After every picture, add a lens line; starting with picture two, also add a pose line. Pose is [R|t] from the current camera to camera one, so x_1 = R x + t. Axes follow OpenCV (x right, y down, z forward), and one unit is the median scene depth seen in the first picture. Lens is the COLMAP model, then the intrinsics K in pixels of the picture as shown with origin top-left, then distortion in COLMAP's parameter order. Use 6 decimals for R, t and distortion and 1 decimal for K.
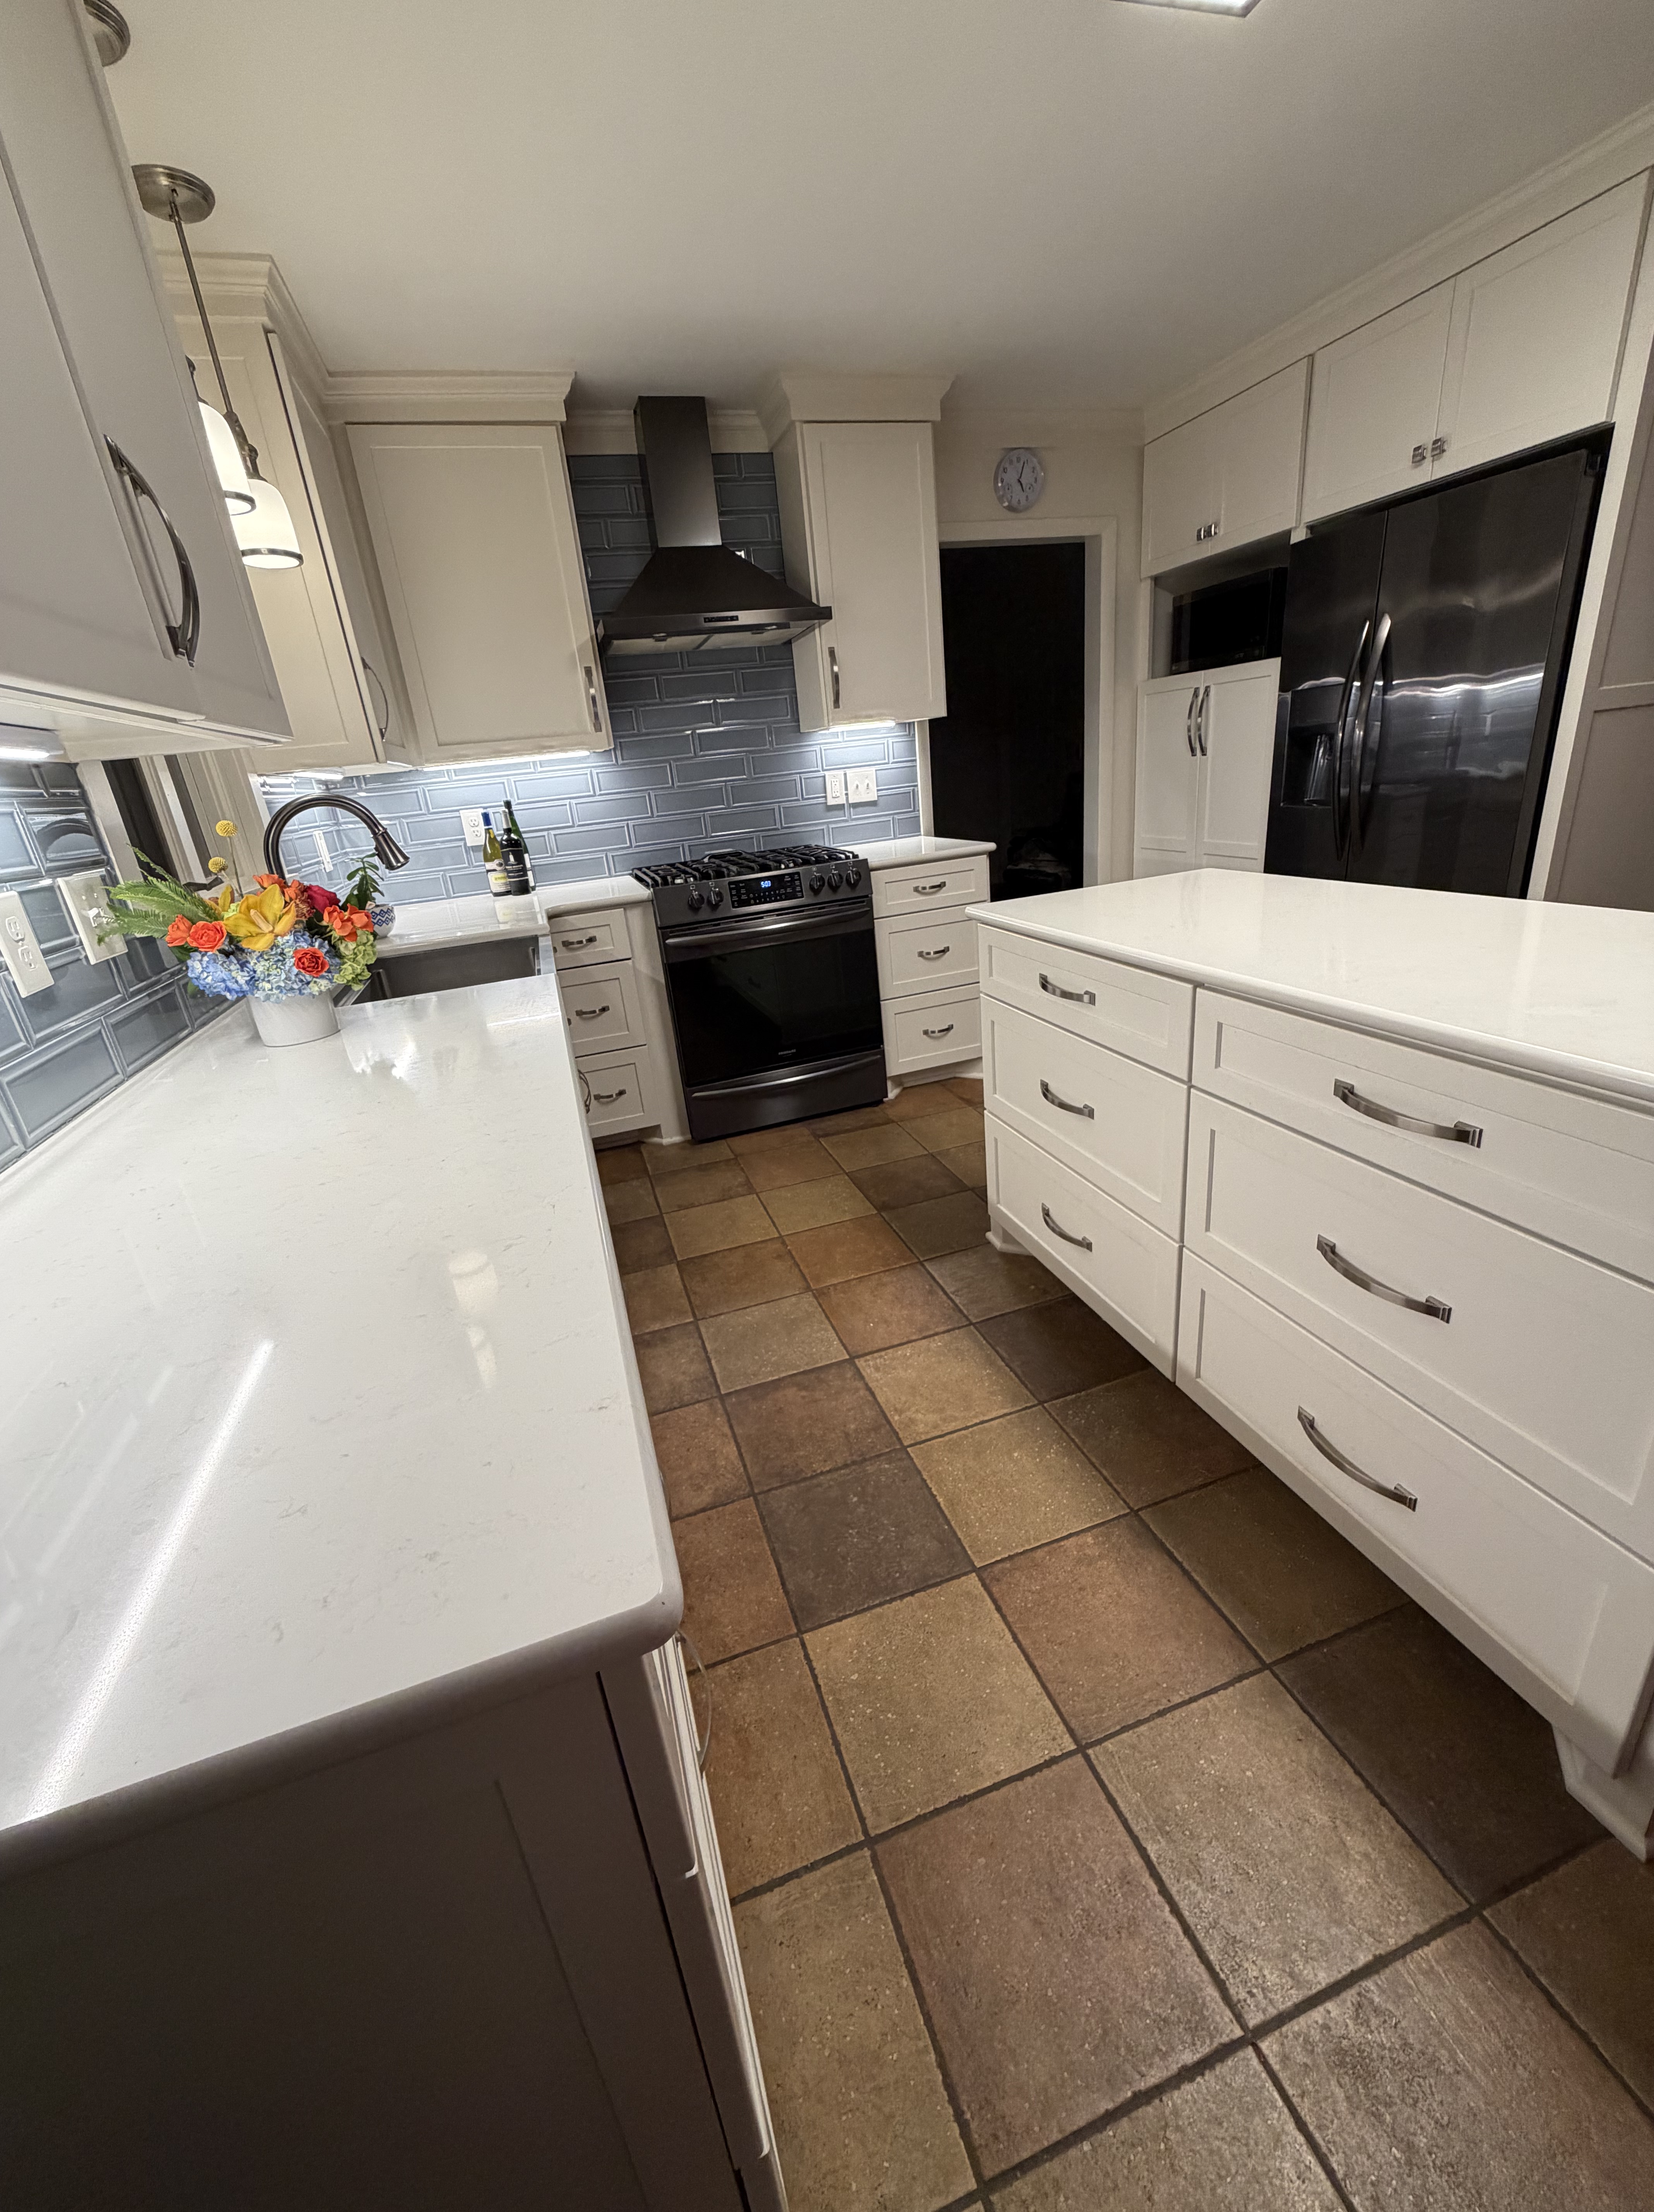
lens RADIAL K [[882.1, 0, 824.5], [0, 882.1, 1098.4], [0, 0, 1]] dist [0.000421, -0.000130]
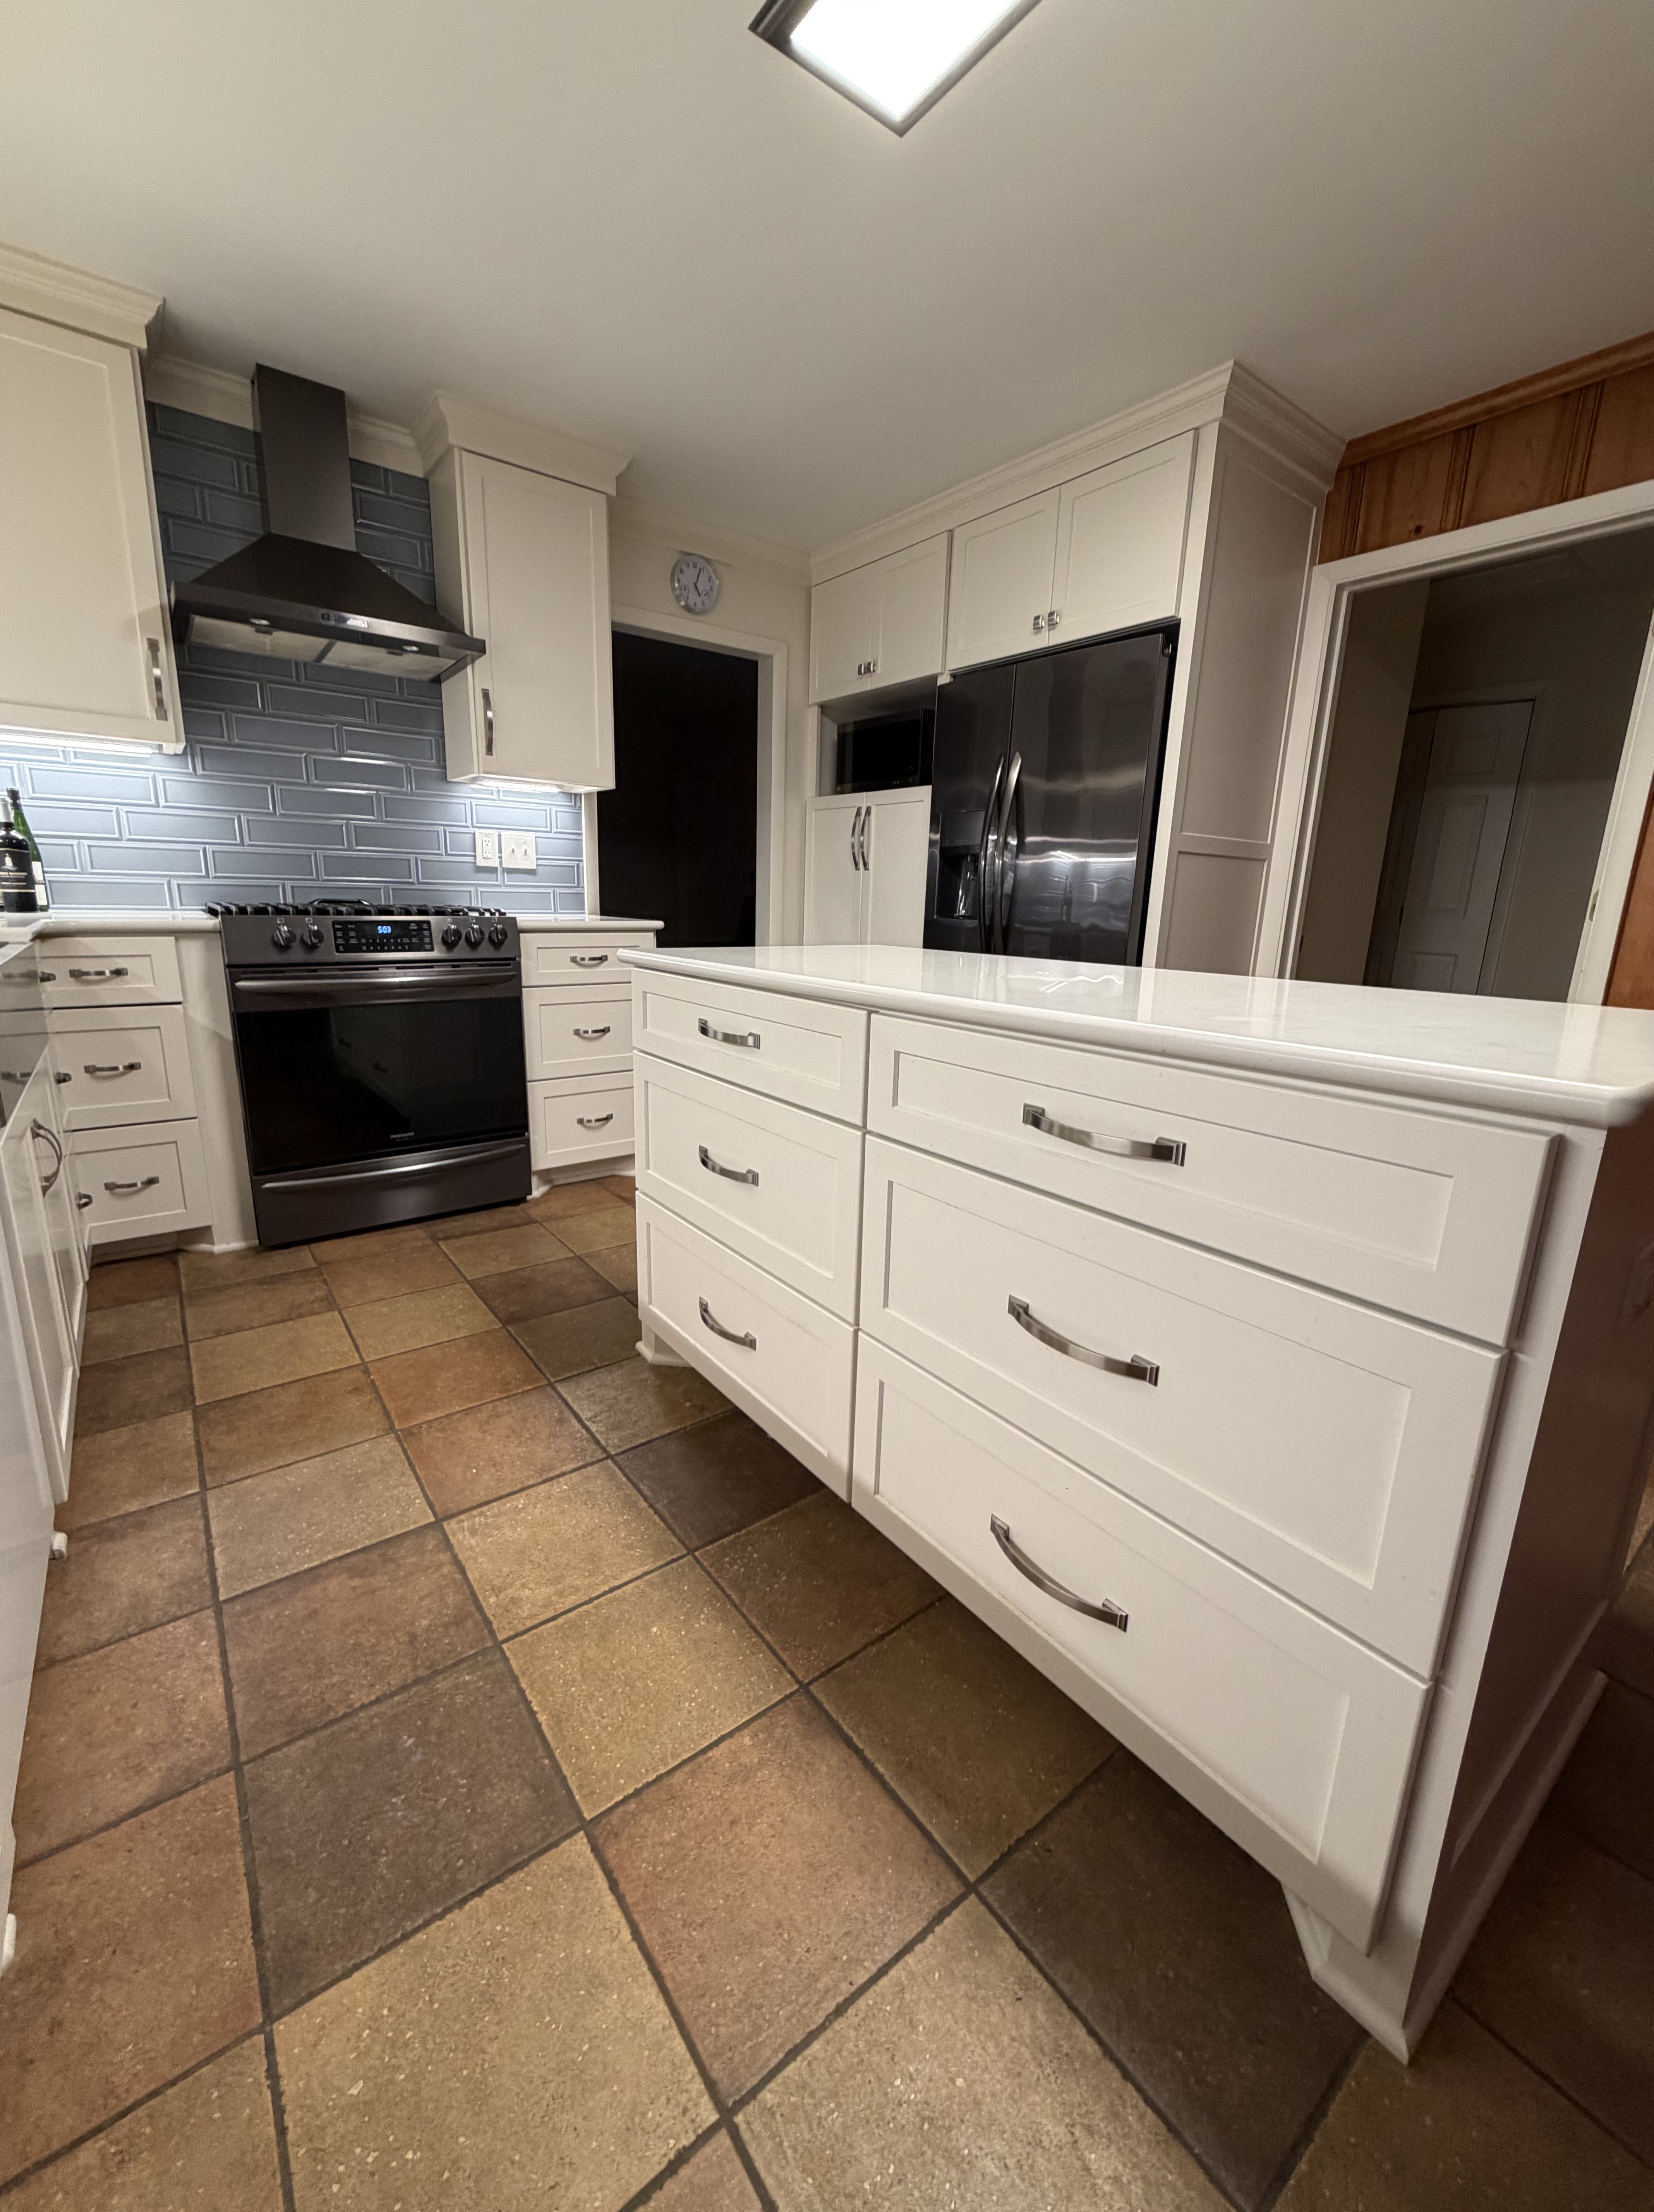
lens RADIAL K [[882.1, 0, 823.9], [0, 882.1, 1097.2], [0, 0, 1]] dist [0.000421, -0.000130]
pose [[0.936137, 0.047400, 0.348427, 0.040293], [0.005541, 0.988762, -0.149397, 0.040540], [-0.351593, 0.141787, 0.925353, 0.112225]]
